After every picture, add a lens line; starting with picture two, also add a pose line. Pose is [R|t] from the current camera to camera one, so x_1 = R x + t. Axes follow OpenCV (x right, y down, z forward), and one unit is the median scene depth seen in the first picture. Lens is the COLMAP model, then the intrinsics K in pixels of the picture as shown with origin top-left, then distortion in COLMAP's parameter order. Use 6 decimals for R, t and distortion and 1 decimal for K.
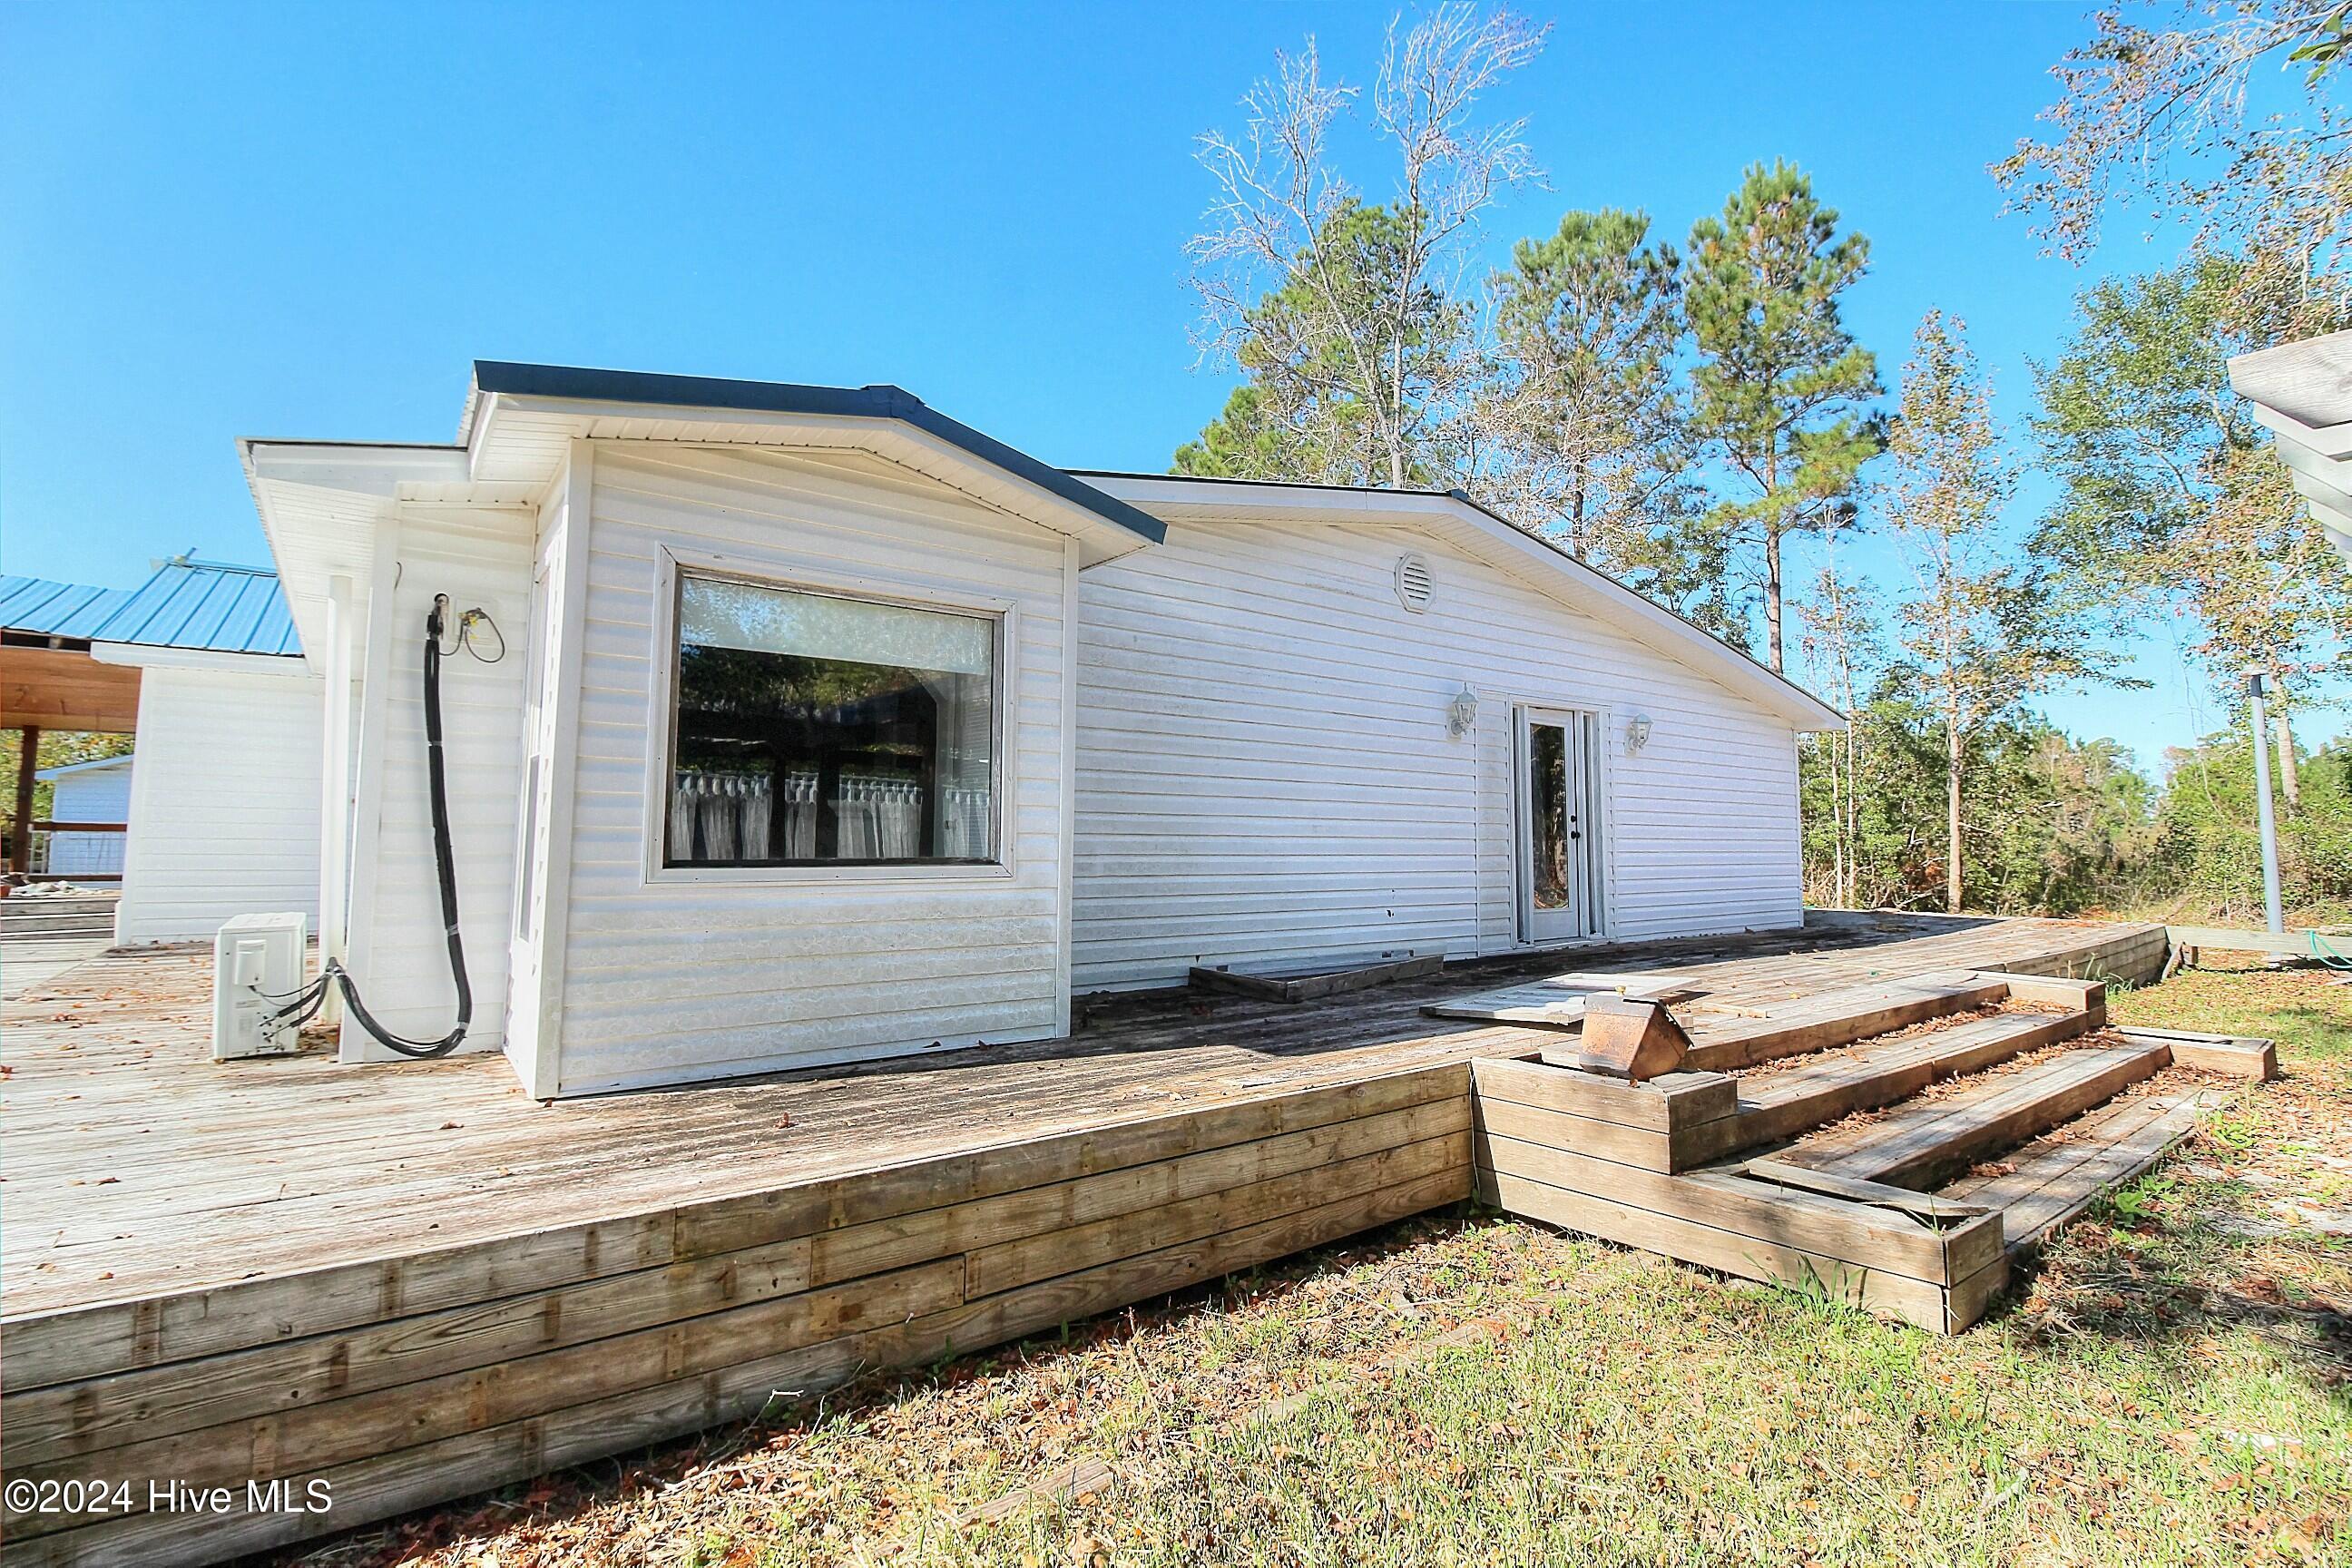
lens RADIAL K [[1093.2, 0, 1175.1], [0, 1093.2, 746.8], [0, 0, 1]] dist [-0.025231, -0.000151]
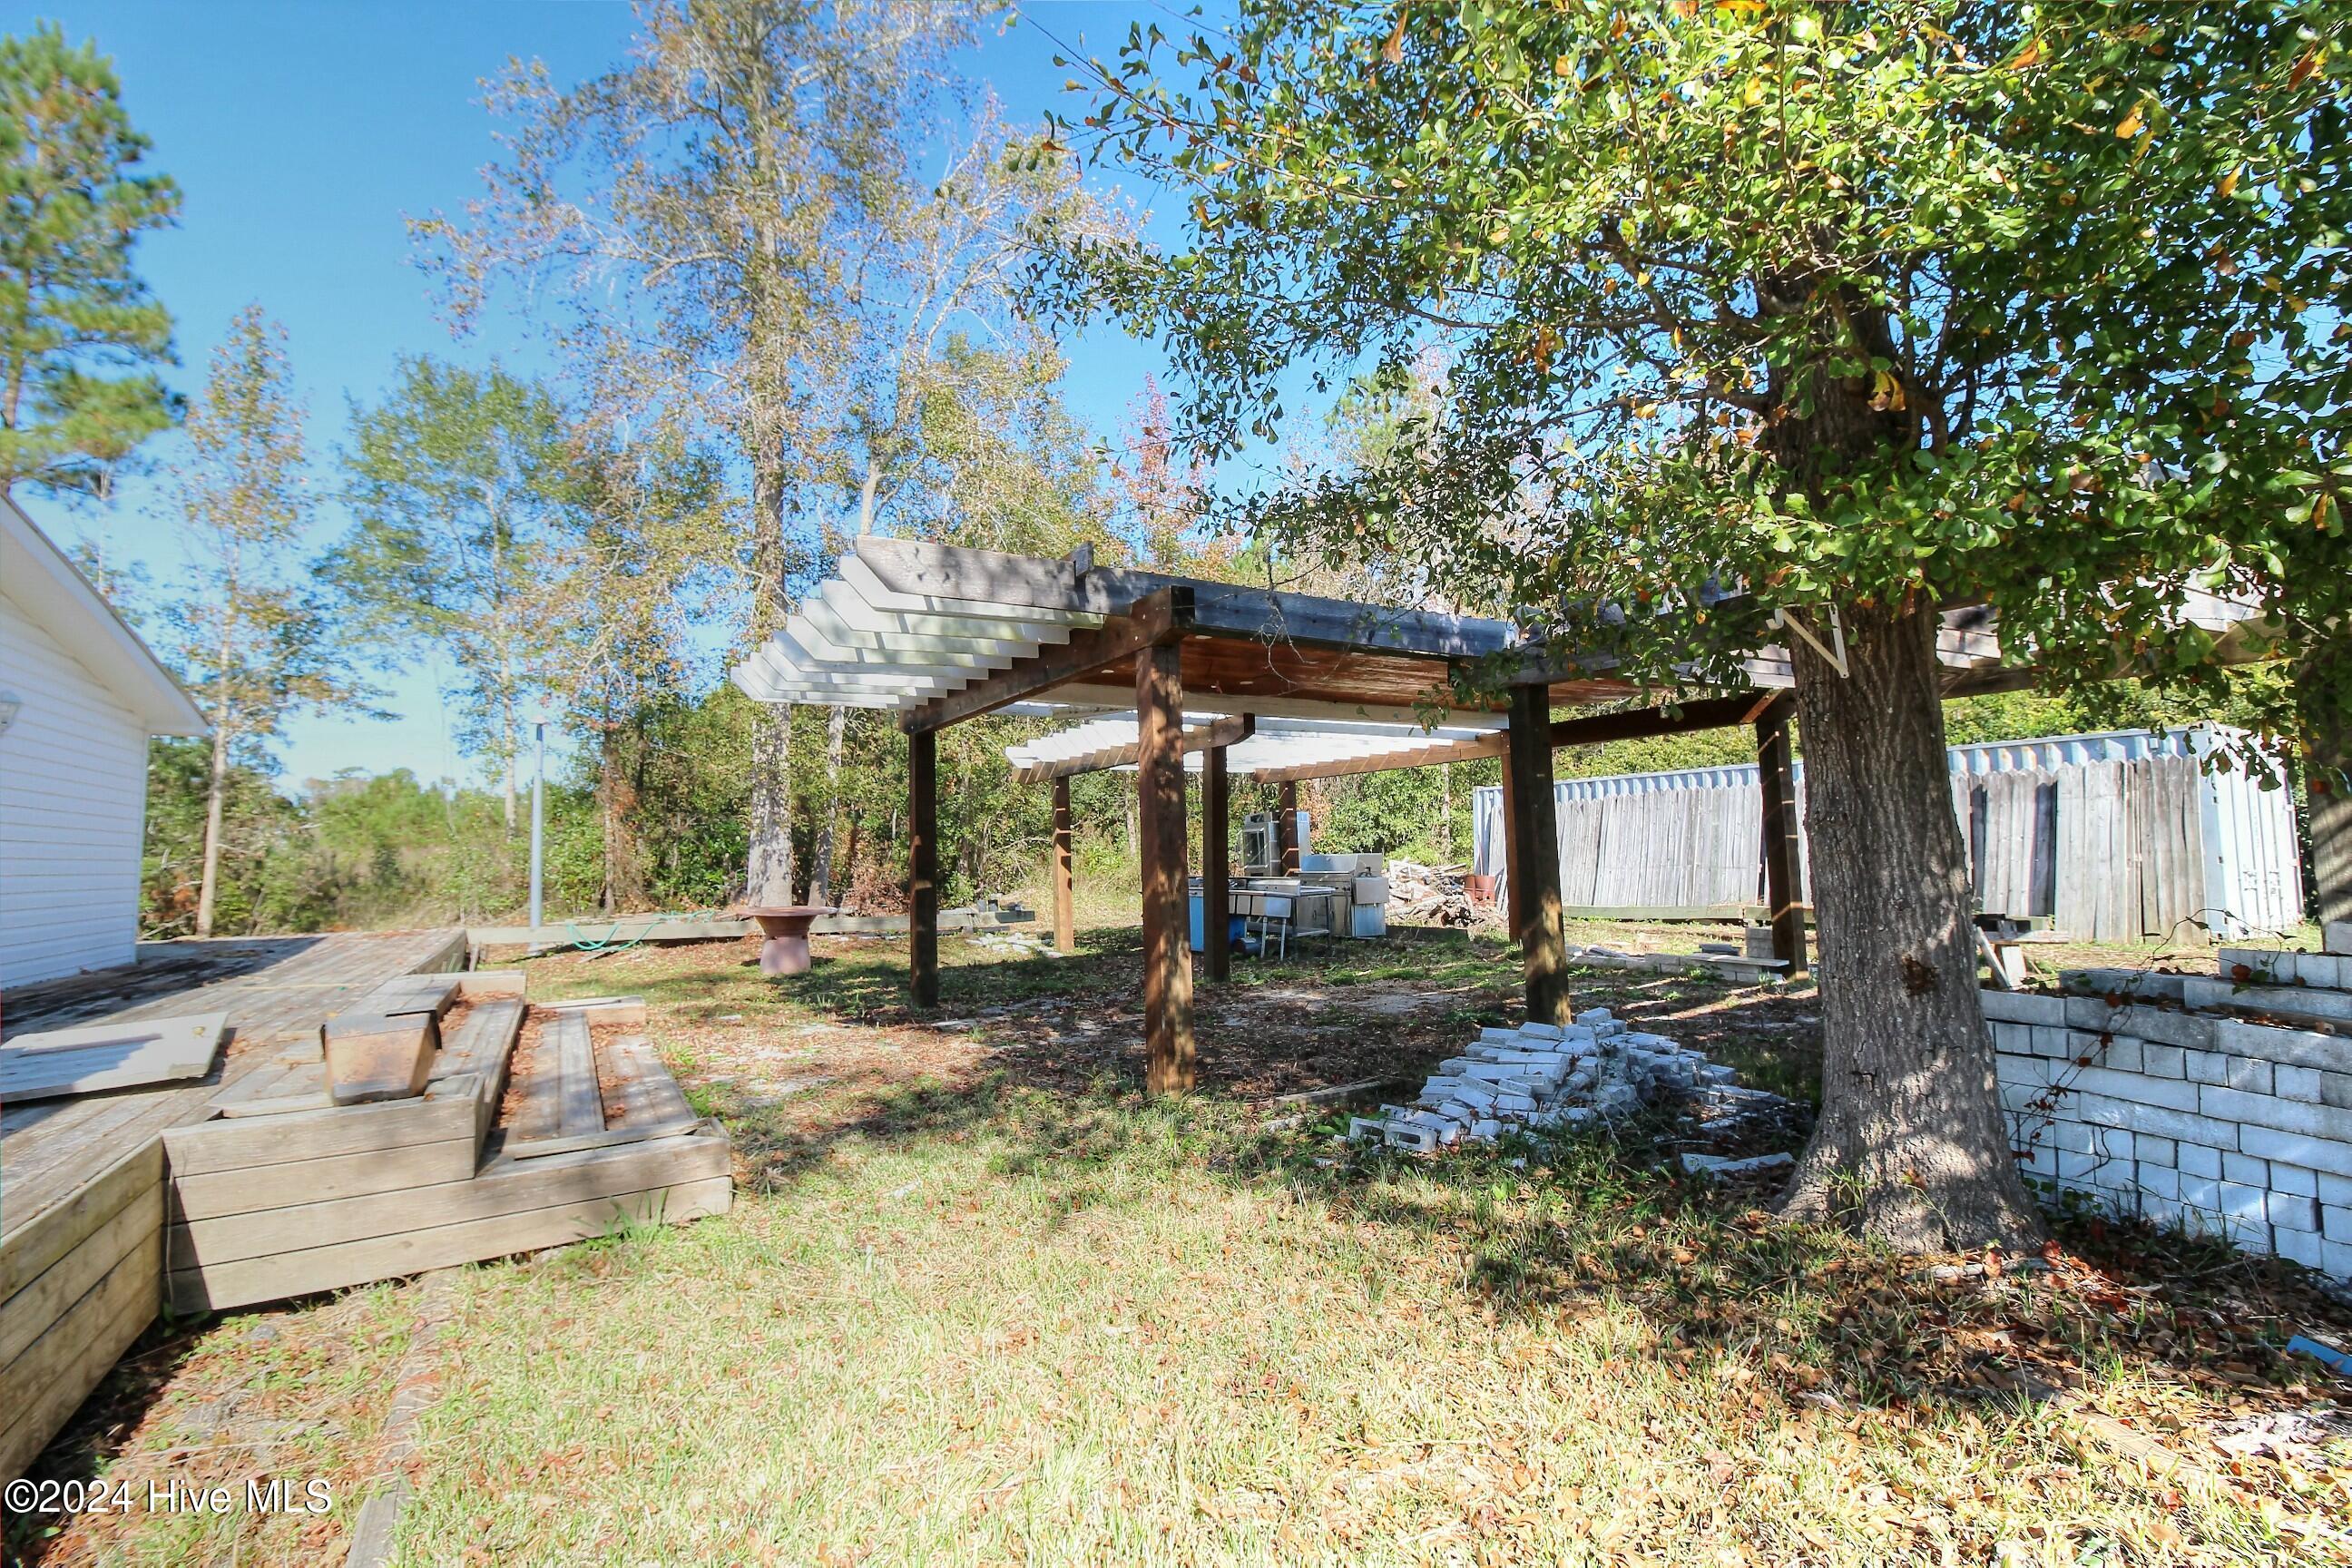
lens RADIAL K [[1093.2, 0, 1175.1], [0, 1093.2, 746.8], [0, 0, 1]] dist [-0.025231, -0.000151]
pose [[0.126217, 0.082210, 0.988590, -0.102486], [-0.057727, 0.995480, -0.075413, 0.008651], [-0.990322, -0.047550, 0.130392, 0.055906]]
